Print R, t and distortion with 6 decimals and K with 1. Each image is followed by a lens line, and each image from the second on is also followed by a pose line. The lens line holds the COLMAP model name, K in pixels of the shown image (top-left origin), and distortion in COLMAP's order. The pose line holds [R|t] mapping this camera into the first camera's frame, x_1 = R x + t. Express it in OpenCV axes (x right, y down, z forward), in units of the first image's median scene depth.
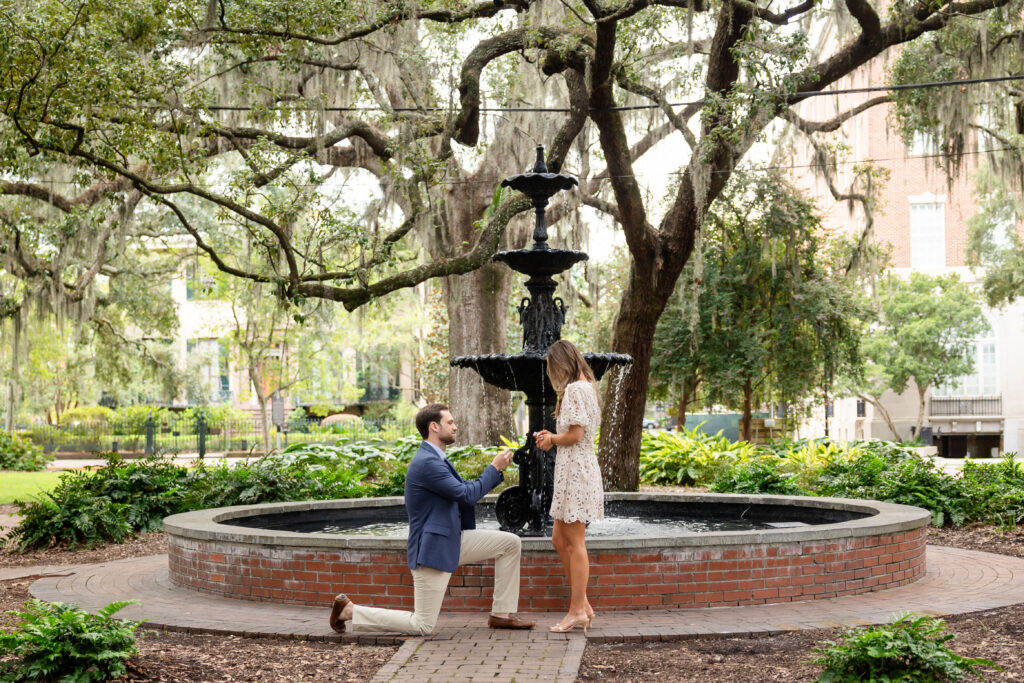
lens RADIAL K [[1972.7, 0, 512.0], [0, 1972.7, 341.5], [0, 0, 1]] dist [-0.032203, -0.065892]
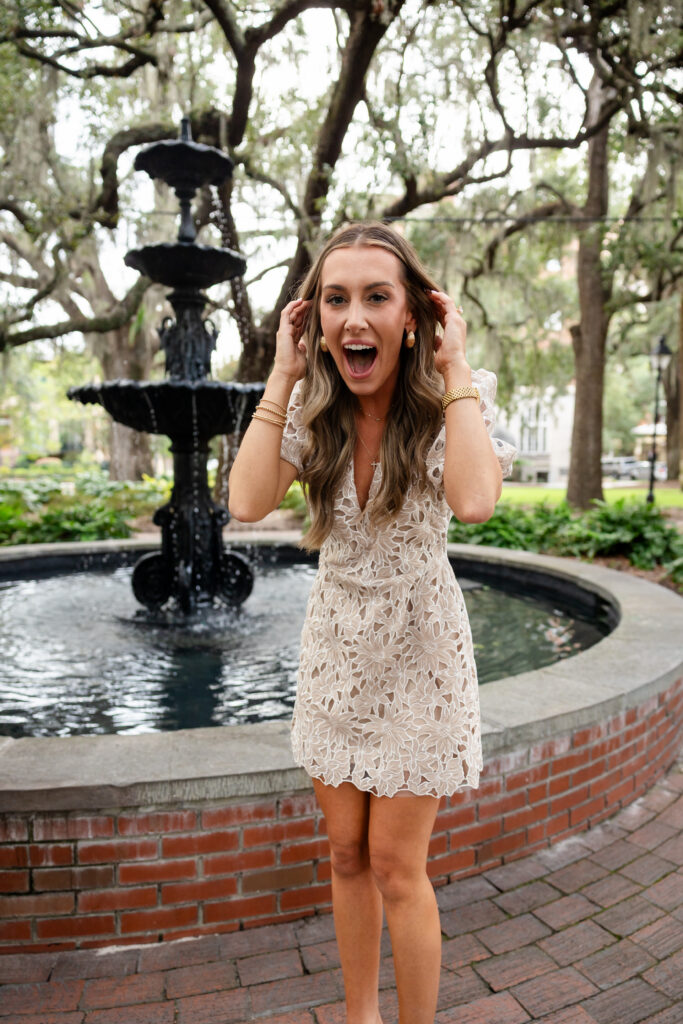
lens RADIAL K [[702.5, 0, 341.5], [0, 702.5, 512.0], [0, 0, 1]] dist [0.005350, 0.001843]
pose [[0.965720, -0.008178, 0.259456, 0.000392], [-0.020639, 0.993920, 0.108149, 0.023792], [-0.258763, -0.109796, 0.959680, 0.693206]]
